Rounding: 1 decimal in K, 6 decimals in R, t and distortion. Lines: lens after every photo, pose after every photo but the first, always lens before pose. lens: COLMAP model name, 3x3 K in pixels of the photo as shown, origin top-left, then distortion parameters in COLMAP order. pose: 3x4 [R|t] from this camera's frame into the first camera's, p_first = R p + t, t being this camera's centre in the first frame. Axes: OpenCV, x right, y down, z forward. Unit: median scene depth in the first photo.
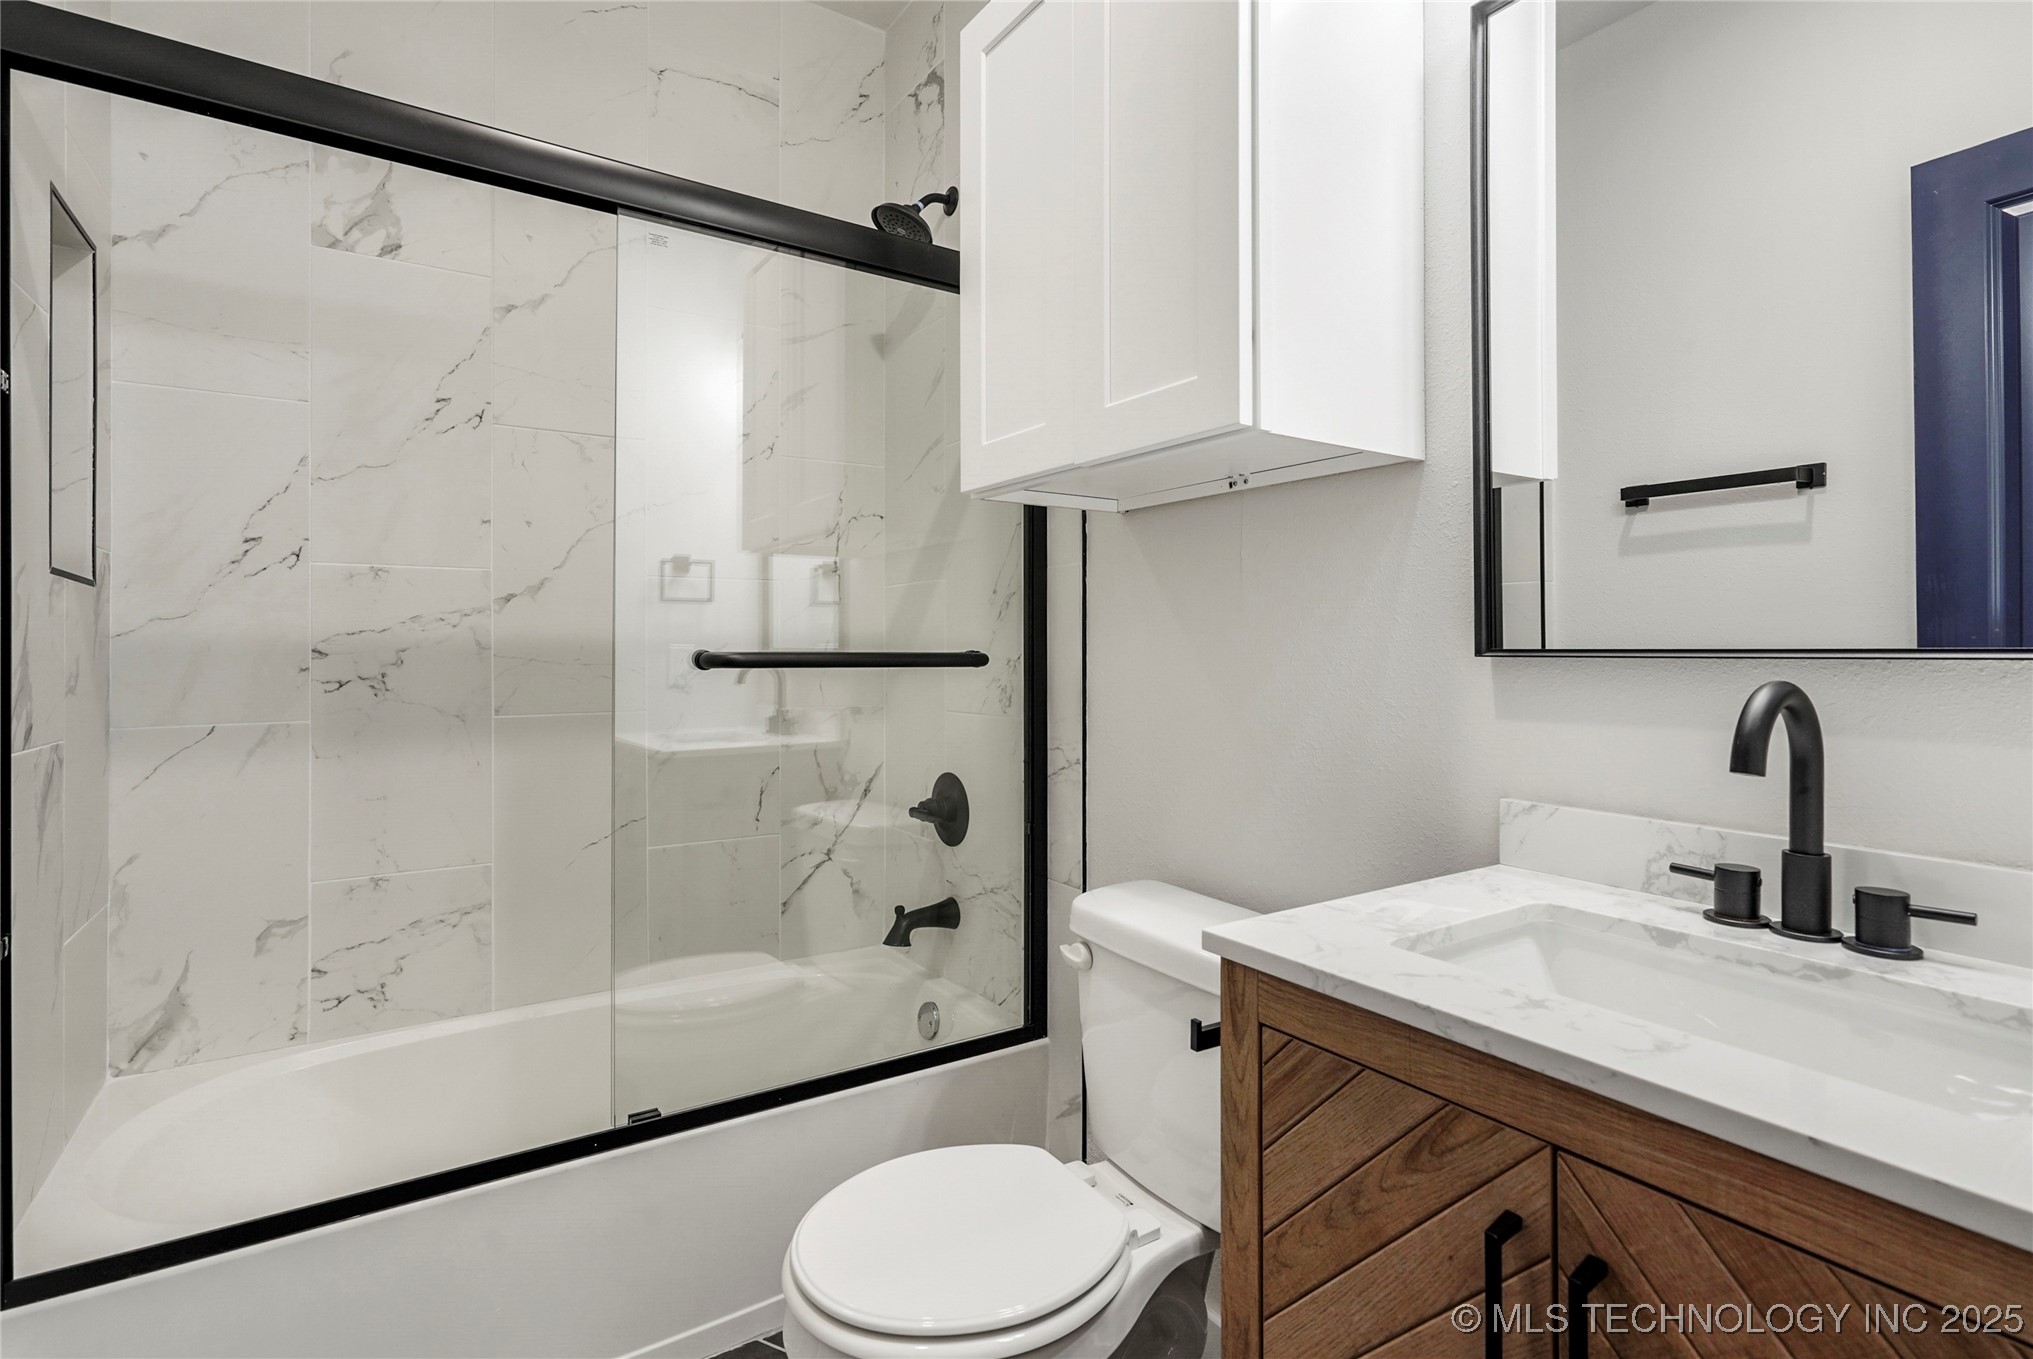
lens RADIAL K [[983.4, 0, 1044.1], [0, 983.4, 660.4], [0, 0, 1]] dist [0.000101, -0.000092]
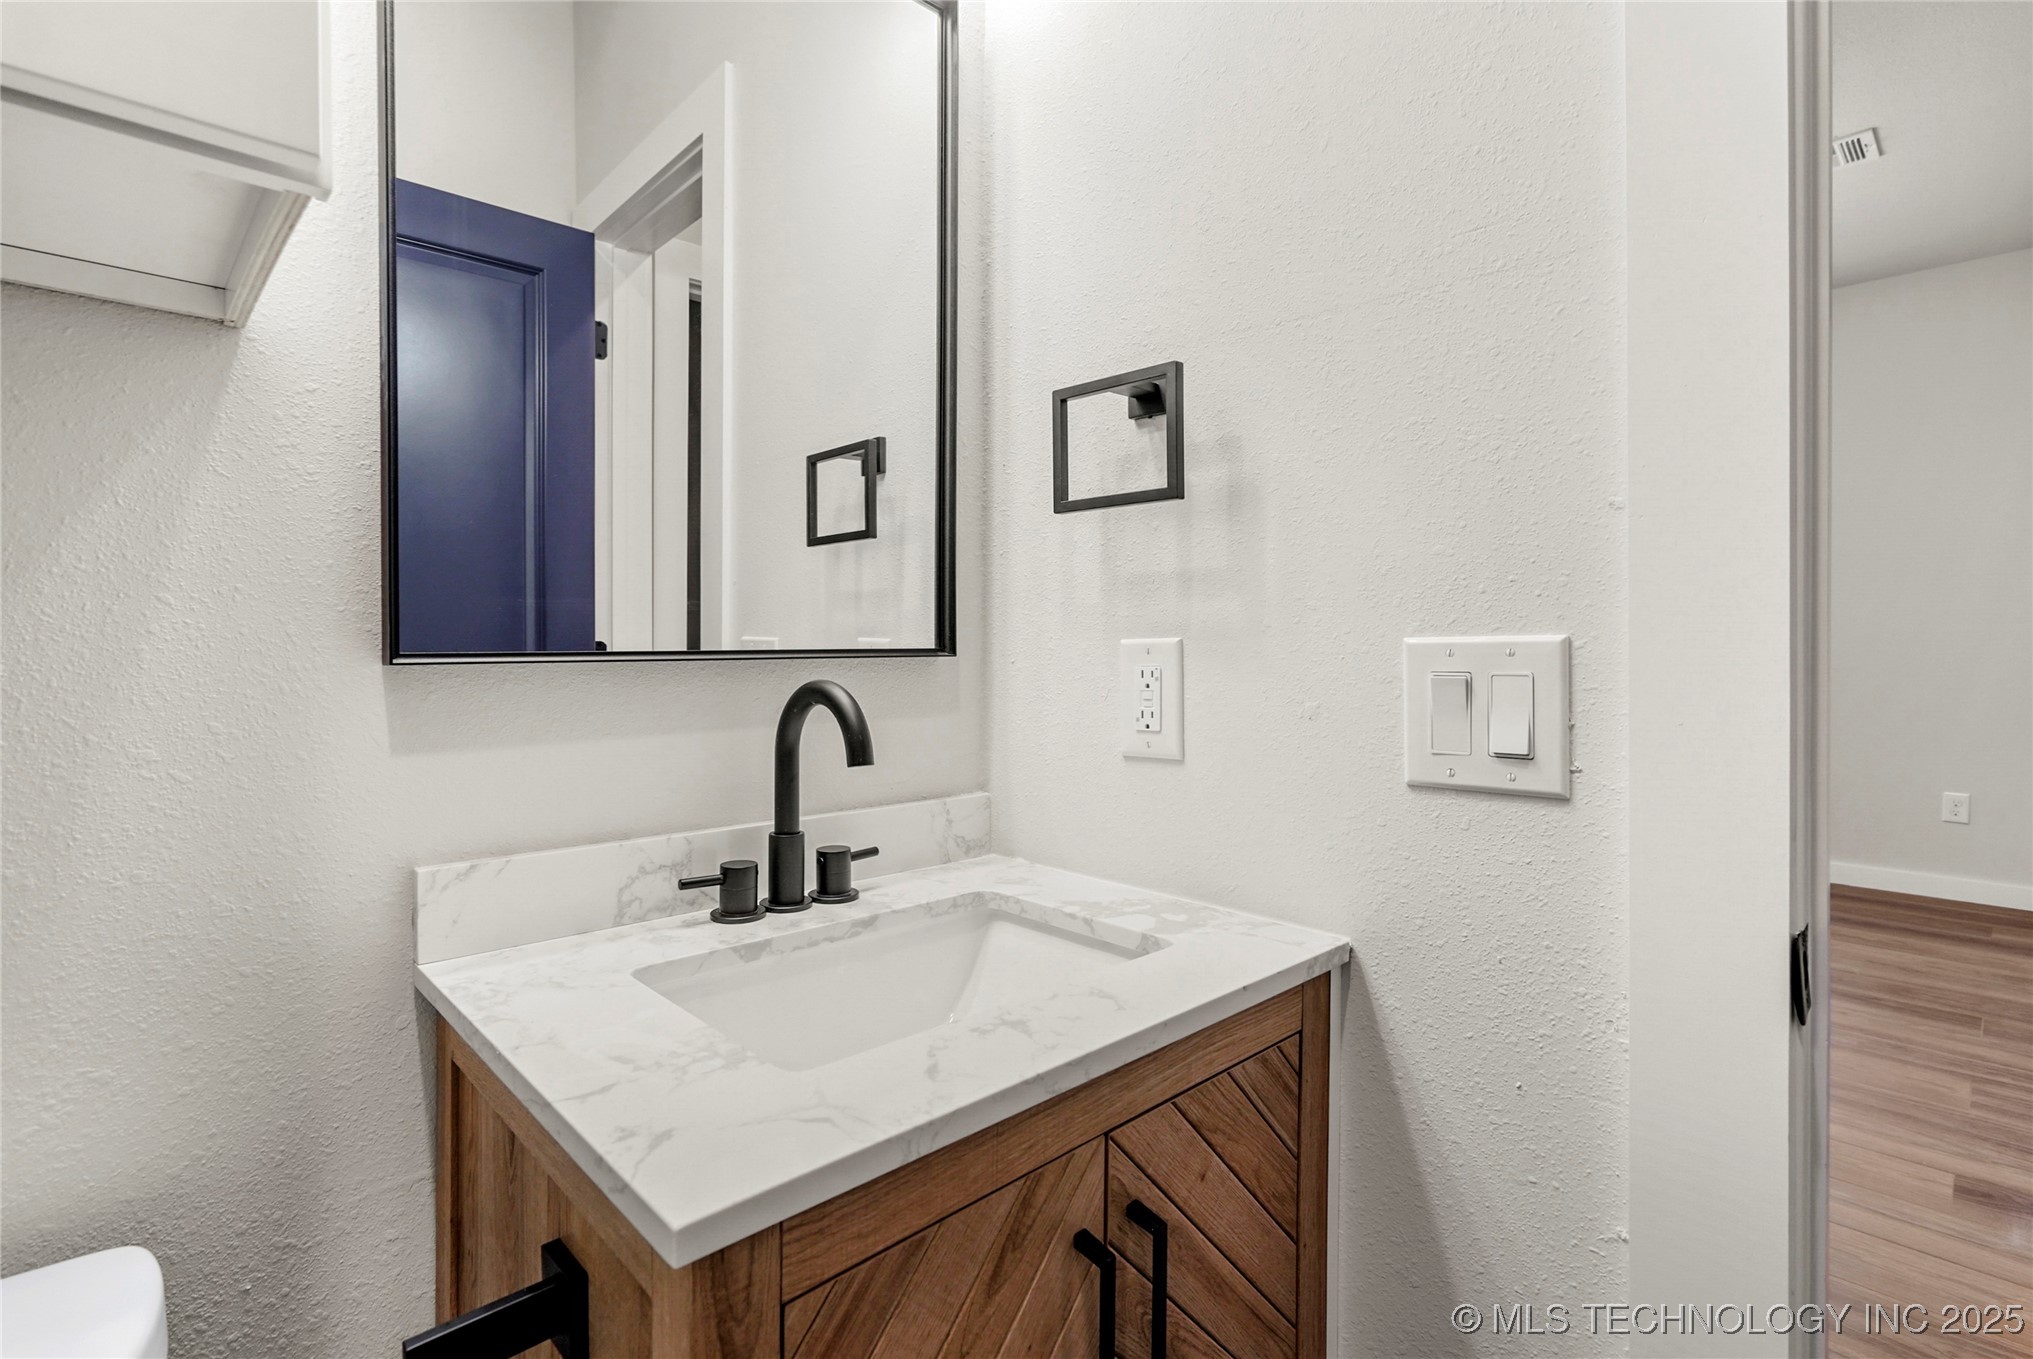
lens RADIAL K [[983.4, 0, 1044.1], [0, 983.4, 660.4], [0, 0, 1]] dist [0.000101, -0.000092]
pose [[-0.161570, -0.028657, 0.986445, -0.364304], [0.007282, 0.999516, 0.030230, -0.027717], [-0.986834, 0.012067, -0.161283, 0.928479]]
